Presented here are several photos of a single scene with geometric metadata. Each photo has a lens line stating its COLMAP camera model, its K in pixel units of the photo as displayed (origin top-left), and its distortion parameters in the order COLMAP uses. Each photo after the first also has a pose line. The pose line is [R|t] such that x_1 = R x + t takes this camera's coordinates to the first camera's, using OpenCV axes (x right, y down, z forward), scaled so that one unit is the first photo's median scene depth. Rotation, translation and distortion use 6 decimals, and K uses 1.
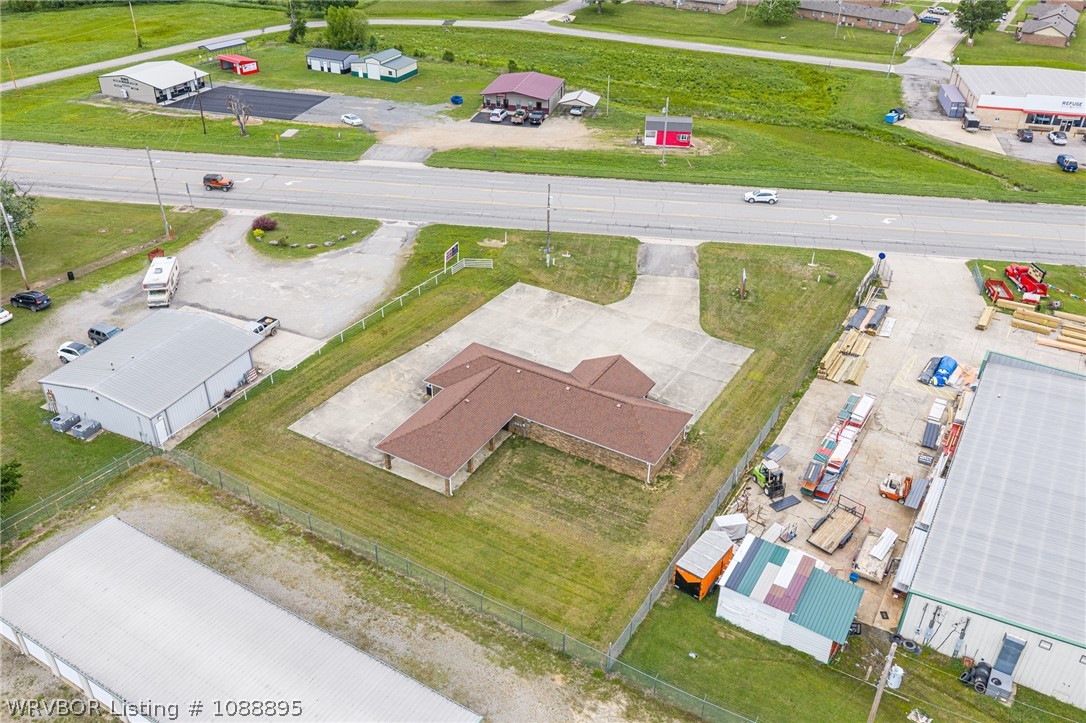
lens RADIAL K [[895.8, 0, 548.6], [0, 895.8, 360.0], [0, 0, 1]] dist [0.018268, -0.032219]
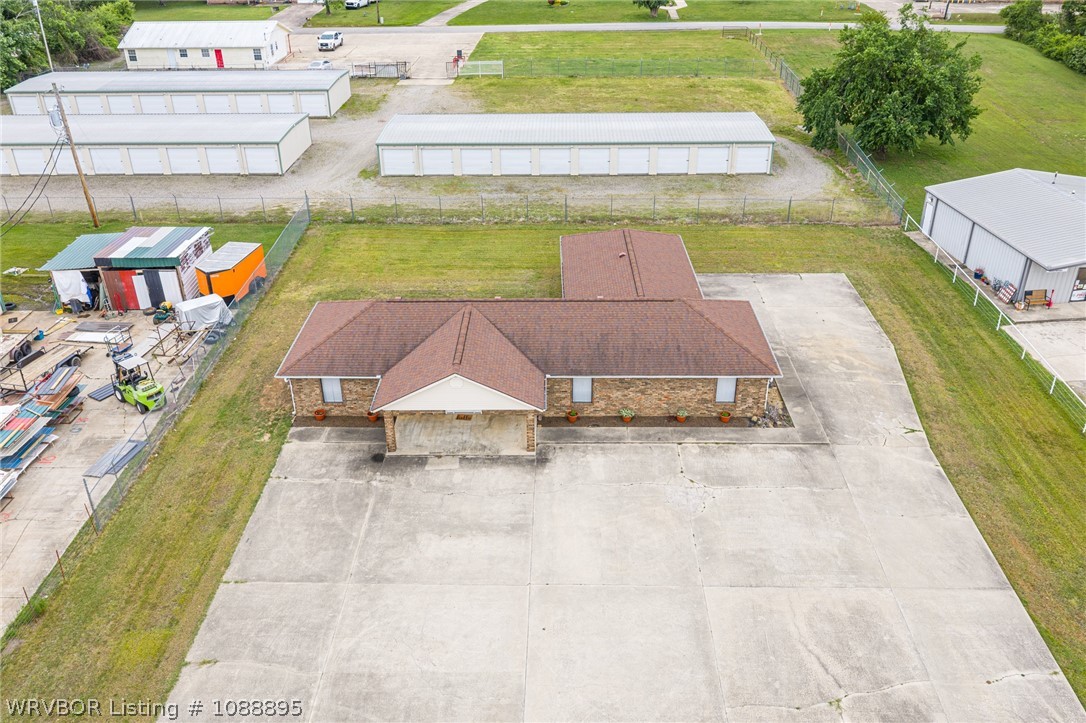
lens RADIAL K [[895.8, 0, 545.6], [0, 895.8, 359.9], [0, 0, 1]] dist [0.018268, -0.032219]
pose [[-0.871420, 0.228196, -0.434228, 0.198726], [-0.263150, 0.529588, 0.806405, -0.327432], [0.413980, 0.816984, -0.401444, 1.007060]]
